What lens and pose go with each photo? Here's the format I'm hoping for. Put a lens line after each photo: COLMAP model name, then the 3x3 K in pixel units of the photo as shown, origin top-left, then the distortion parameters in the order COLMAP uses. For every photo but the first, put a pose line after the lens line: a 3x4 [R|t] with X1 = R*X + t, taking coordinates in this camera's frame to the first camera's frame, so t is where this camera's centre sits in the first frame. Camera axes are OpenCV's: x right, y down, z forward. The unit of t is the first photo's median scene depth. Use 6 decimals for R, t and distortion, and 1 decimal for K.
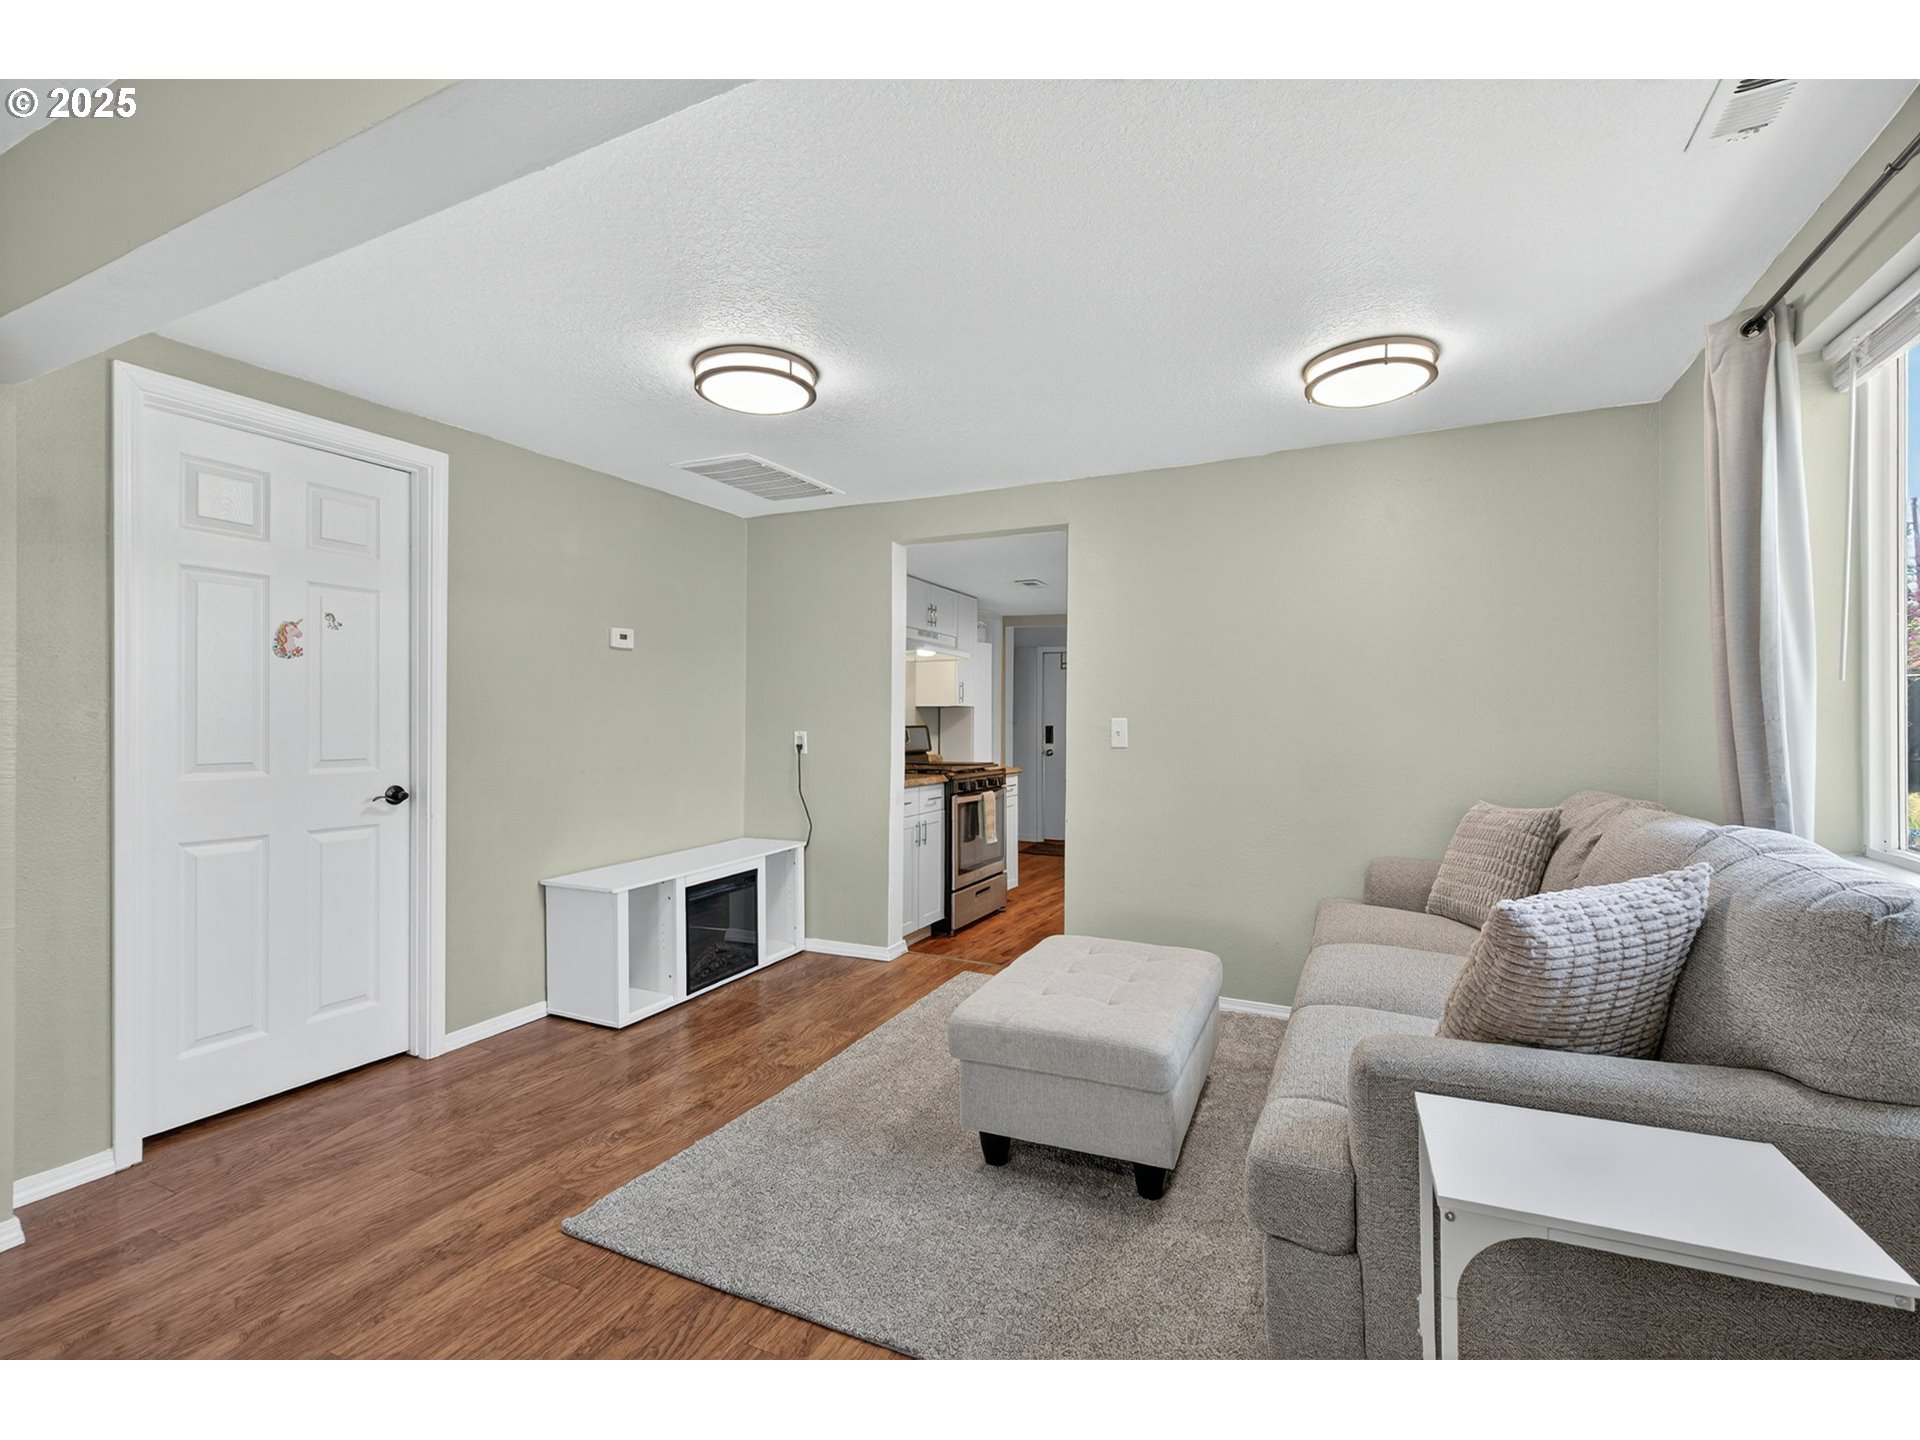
lens RADIAL K [[879.2, 0, 966.5], [0, 879.2, 727.9], [0, 0, 1]] dist [-0.001209, -0.000281]
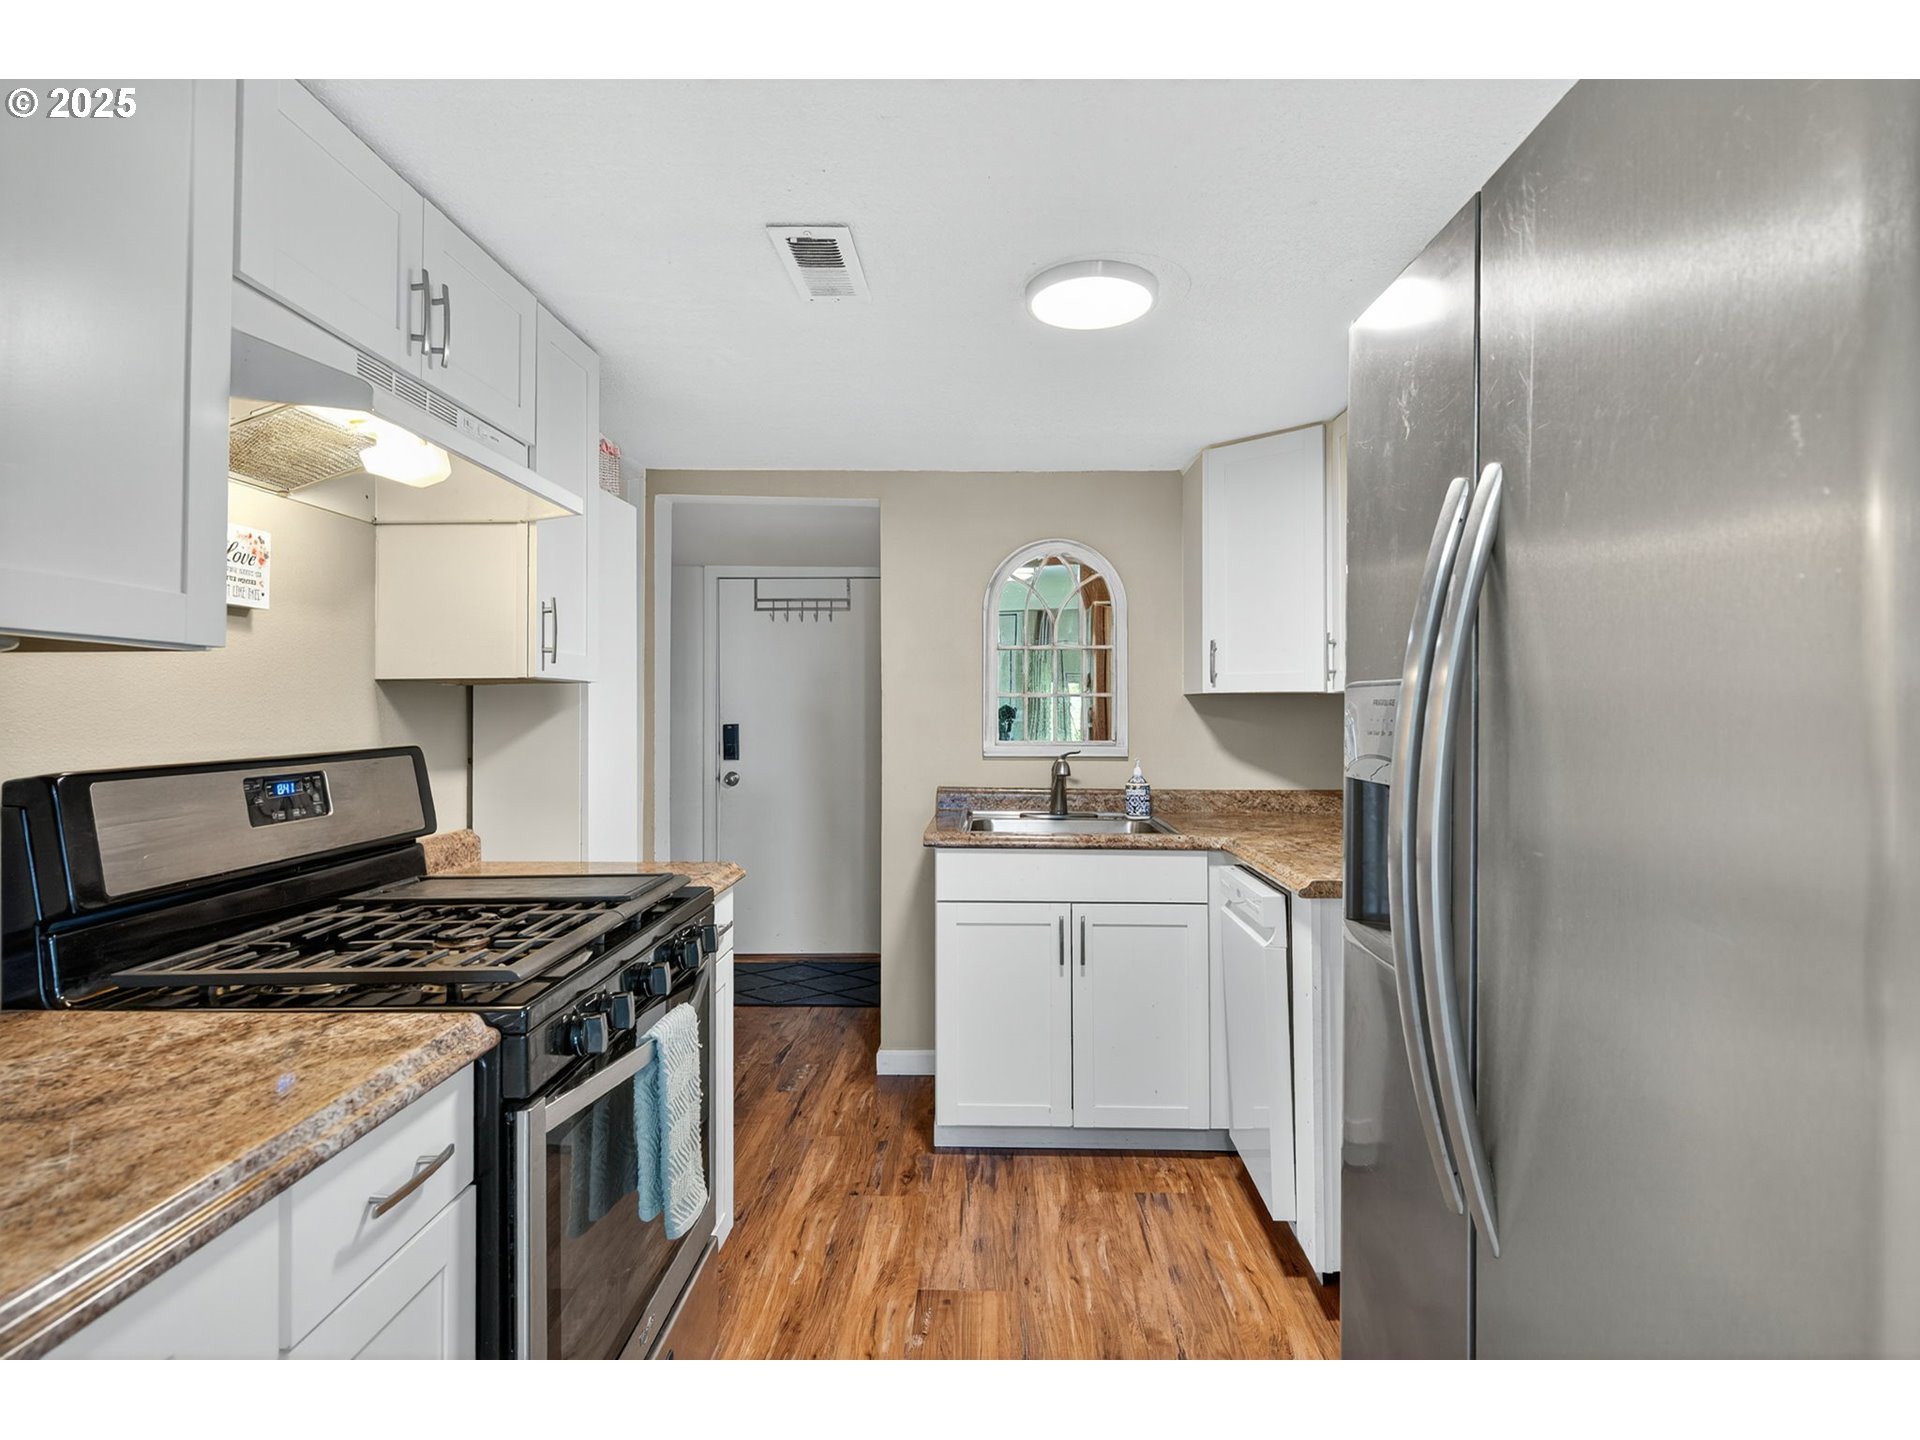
lens RADIAL K [[943.6, 0, 961.7], [0, 943.6, 754.3], [0, 0, 1]] dist [-0.000465, -0.000398]
pose [[0.909297, 0.002306, 0.416141, -0.012140], [-0.023724, 0.998646, 0.046305, -0.018529], [-0.415470, -0.051977, 0.908120, 0.649262]]
